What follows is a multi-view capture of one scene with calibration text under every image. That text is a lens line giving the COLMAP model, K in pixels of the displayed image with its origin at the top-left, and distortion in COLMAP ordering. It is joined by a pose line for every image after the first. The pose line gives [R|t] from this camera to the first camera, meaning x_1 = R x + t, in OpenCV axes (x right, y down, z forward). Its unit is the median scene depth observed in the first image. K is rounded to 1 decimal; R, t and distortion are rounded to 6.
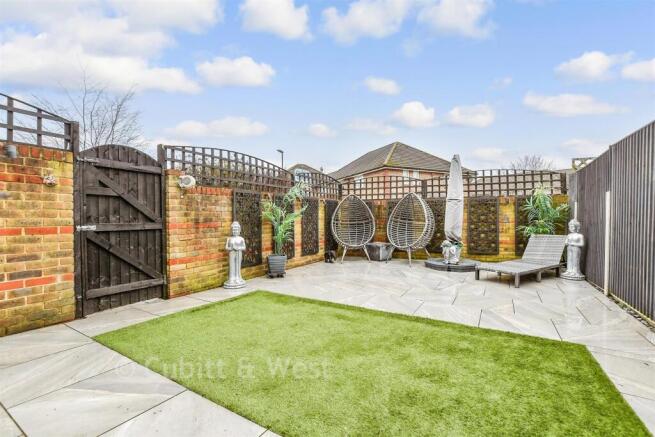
lens RADIAL K [[284.2, 0, 327.5], [0, 284.2, 220.1], [0, 0, 1]] dist [-0.015596, 0.000520]
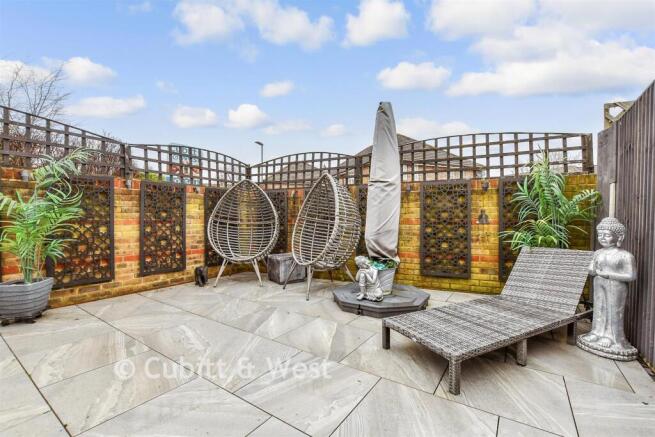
lens RADIAL K [[284.2, 0, 327.5], [0, 284.2, 220.3], [0, 0, 1]] dist [-0.015596, 0.000520]
pose [[0.998326, 0.004392, -0.057663, 0.363697], [-0.004464, 0.999989, -0.001112, 0.003293], [0.057658, 0.001368, 0.998335, 0.423259]]
